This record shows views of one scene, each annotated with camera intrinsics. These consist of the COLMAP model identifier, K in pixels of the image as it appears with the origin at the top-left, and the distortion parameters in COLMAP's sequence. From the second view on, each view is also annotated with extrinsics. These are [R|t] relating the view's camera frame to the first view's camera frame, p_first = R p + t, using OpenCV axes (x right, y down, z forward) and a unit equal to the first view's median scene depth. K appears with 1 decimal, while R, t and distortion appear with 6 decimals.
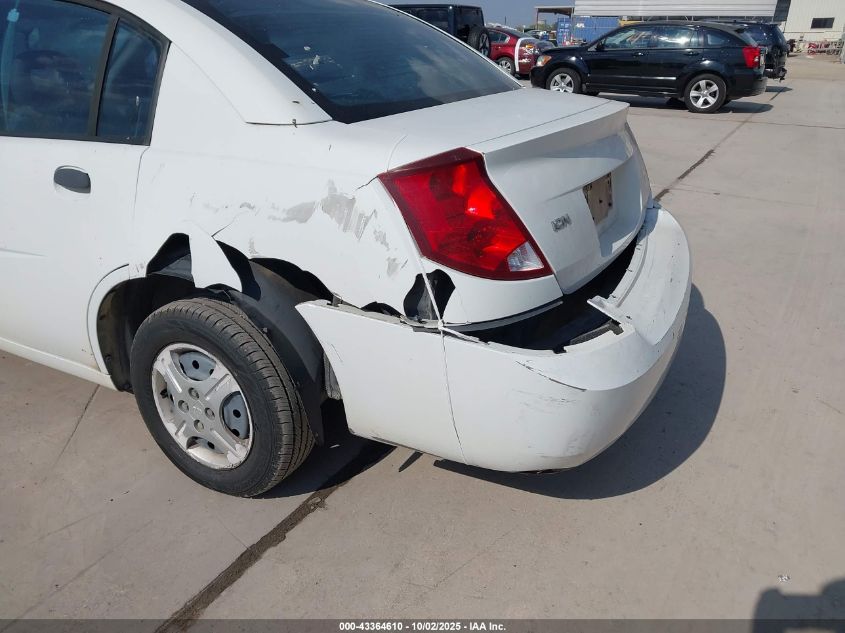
lens RADIAL K [[672.6, 0, 410.2], [0, 672.6, 316.2], [0, 0, 1]] dist [0.015784, -0.003639]
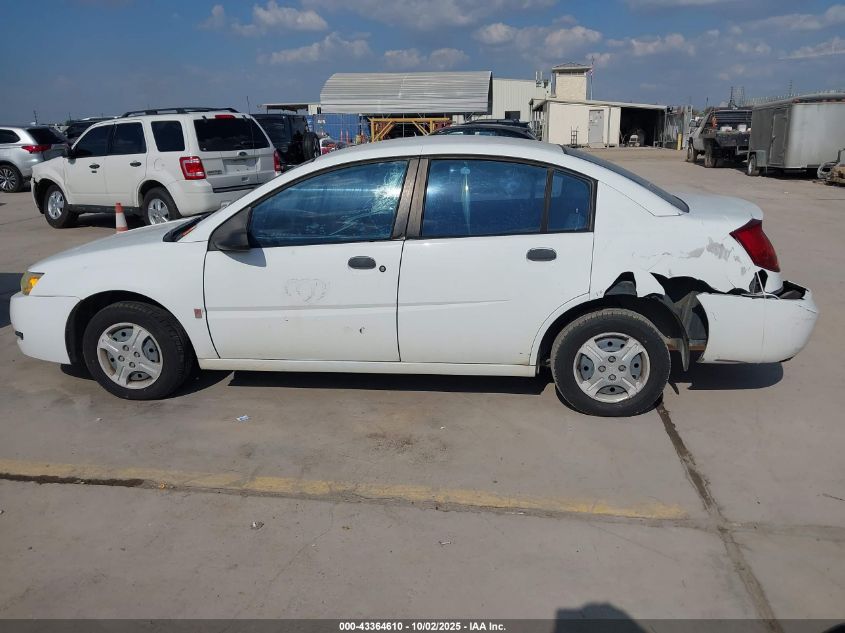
lens RADIAL K [[672.6, 0, 410.2], [0, 672.6, 316.2], [0, 0, 1]] dist [0.015784, -0.003639]
pose [[0.926217, -0.129911, 0.353900, -1.759768], [0.172394, 0.980802, -0.091146, 0.083423], [-0.335265, 0.145431, 0.930832, -0.674233]]
